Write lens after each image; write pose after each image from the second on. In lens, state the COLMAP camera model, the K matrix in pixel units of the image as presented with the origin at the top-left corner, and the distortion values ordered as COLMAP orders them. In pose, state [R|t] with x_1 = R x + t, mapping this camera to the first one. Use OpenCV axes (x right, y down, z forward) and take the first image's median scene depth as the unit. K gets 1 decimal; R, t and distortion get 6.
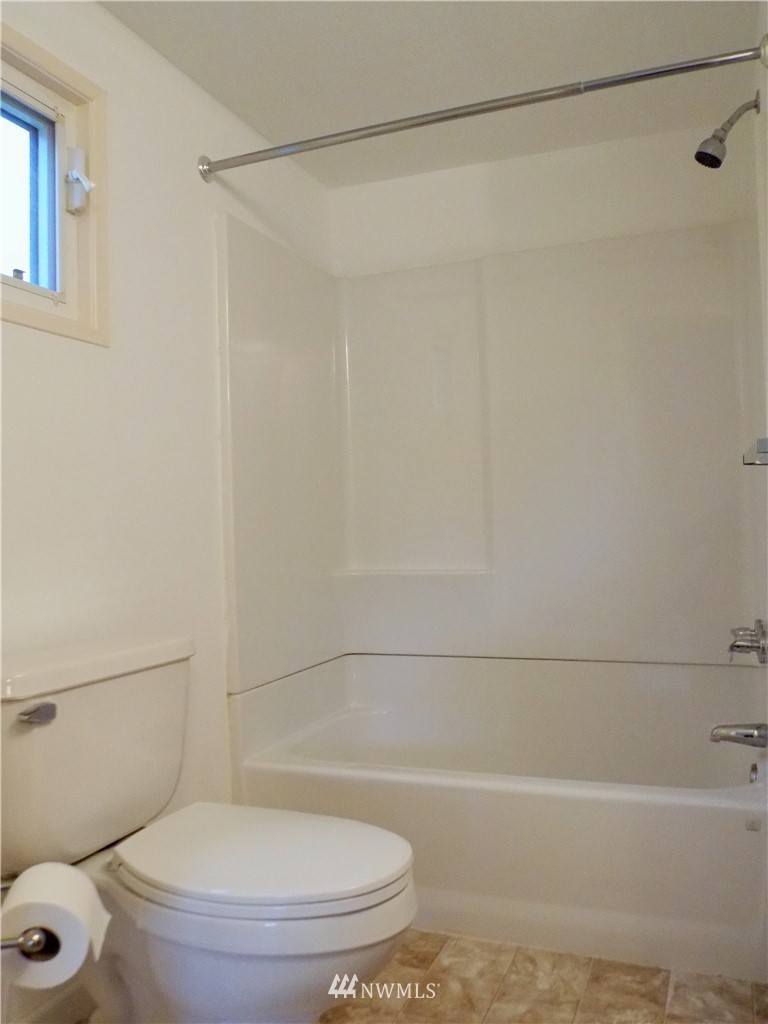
lens RADIAL K [[842.9, 0, 384.4], [0, 842.9, 510.5], [0, 0, 1]] dist [-0.034610, -0.007686]
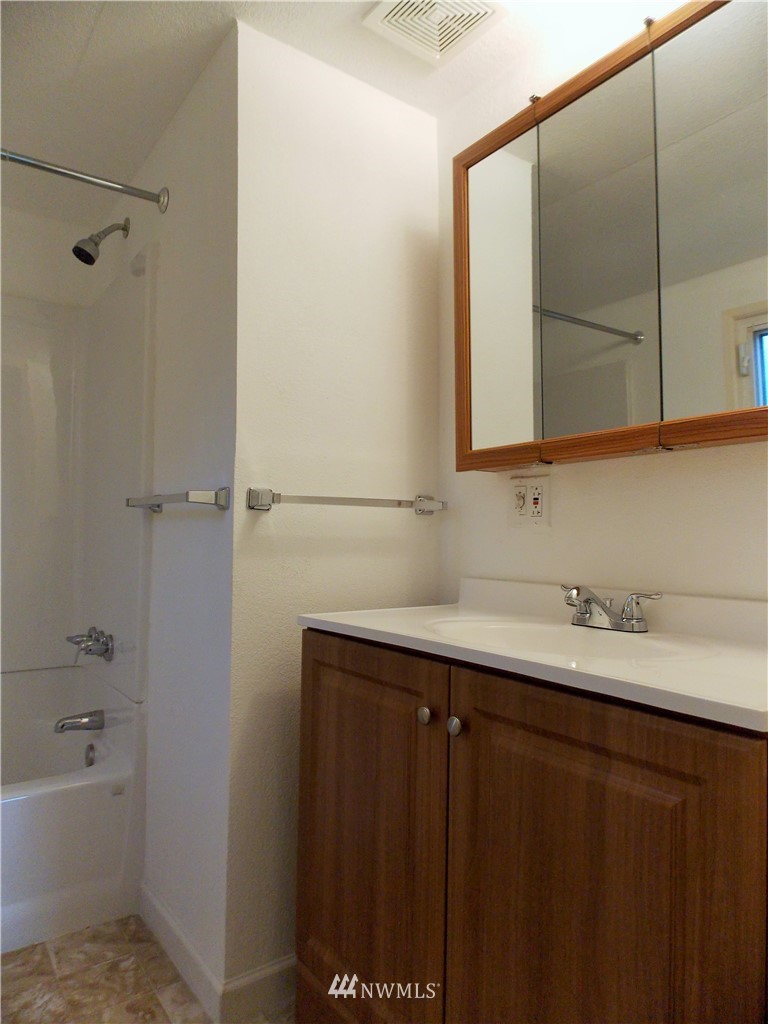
lens RADIAL K [[678.3, 0, 381.9], [0, 678.3, 511.6], [0, 0, 1]] dist [0.001496, 0.000043]
pose [[0.552778, 0.060761, 0.831111, -0.215411], [-0.023303, 0.998075, -0.057469, 0.007526], [-0.833003, 0.012400, 0.553130, 0.093054]]
